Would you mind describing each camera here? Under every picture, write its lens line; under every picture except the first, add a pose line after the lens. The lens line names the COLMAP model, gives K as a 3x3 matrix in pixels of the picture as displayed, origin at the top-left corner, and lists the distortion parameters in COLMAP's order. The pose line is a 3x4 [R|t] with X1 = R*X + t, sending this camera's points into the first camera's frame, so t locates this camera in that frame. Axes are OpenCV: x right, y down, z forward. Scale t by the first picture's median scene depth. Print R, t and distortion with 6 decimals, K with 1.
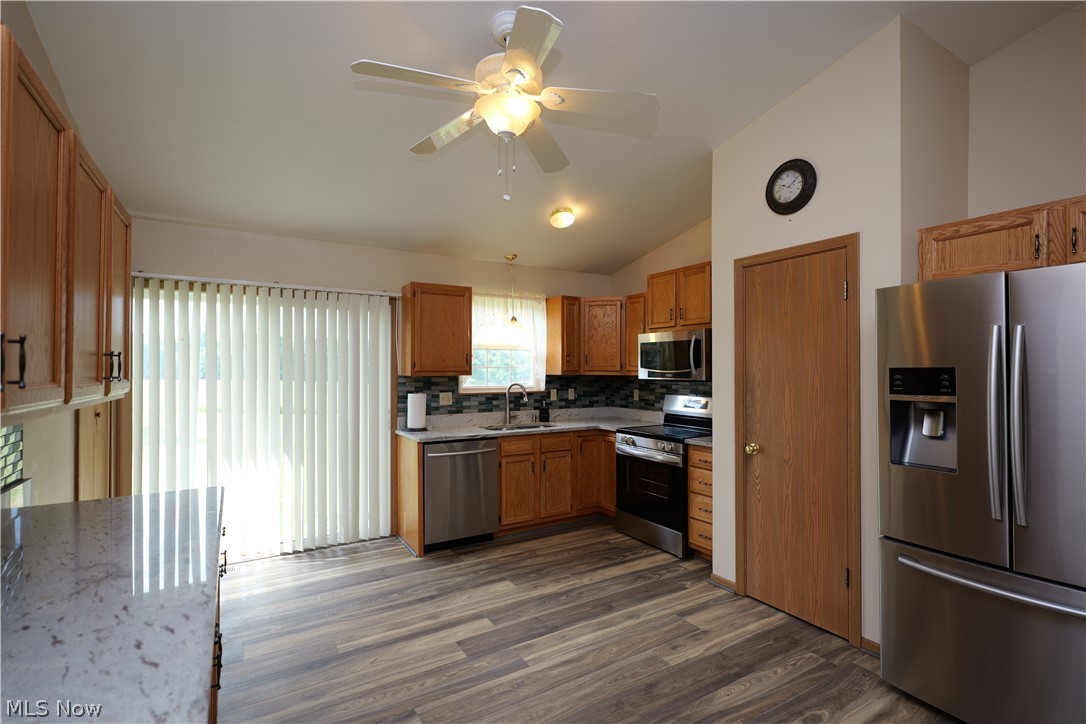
lens RADIAL K [[497.7, 0, 542.8], [0, 497.7, 366.3], [0, 0, 1]] dist [0.001473, 0.000206]
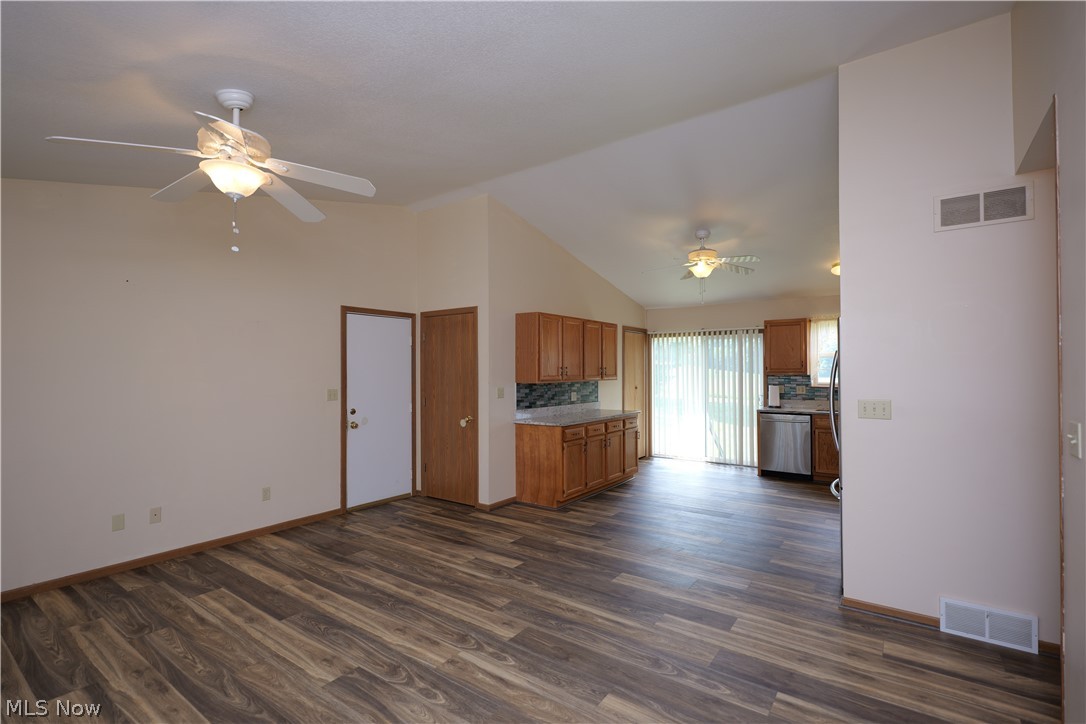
lens RADIAL K [[499.4, 0, 540.2], [0, 499.4, 362.6], [0, 0, 1]] dist [0.003955, 0.000420]
pose [[0.378661, -0.017349, -0.925373, 1.022261], [0.011086, 0.999838, -0.014208, -0.007277], [0.925469, -0.004879, 0.378792, -0.367841]]
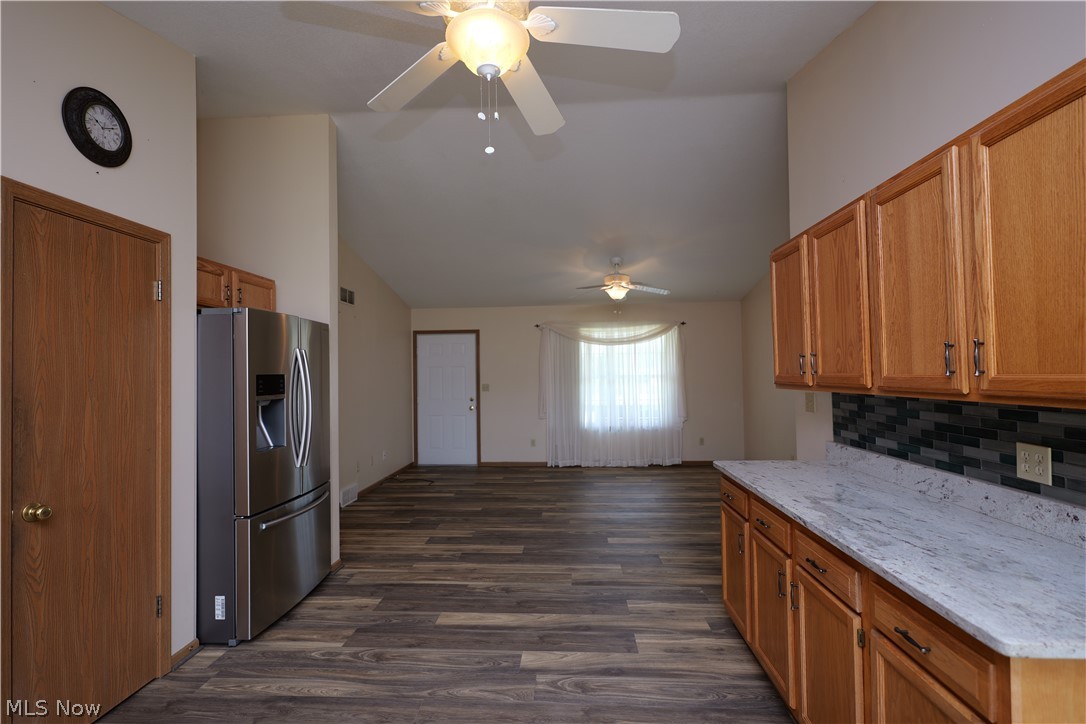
lens RADIAL K [[499.9, 0, 540.3], [0, 499.9, 364.7], [0, 0, 1]] dist [0.002515, 0.000331]
pose [[-0.815775, 0.024149, 0.577864, -0.308641], [0.012516, 0.999631, -0.024106, 0.009098], [-0.578233, -0.012433, -0.815777, 0.842542]]
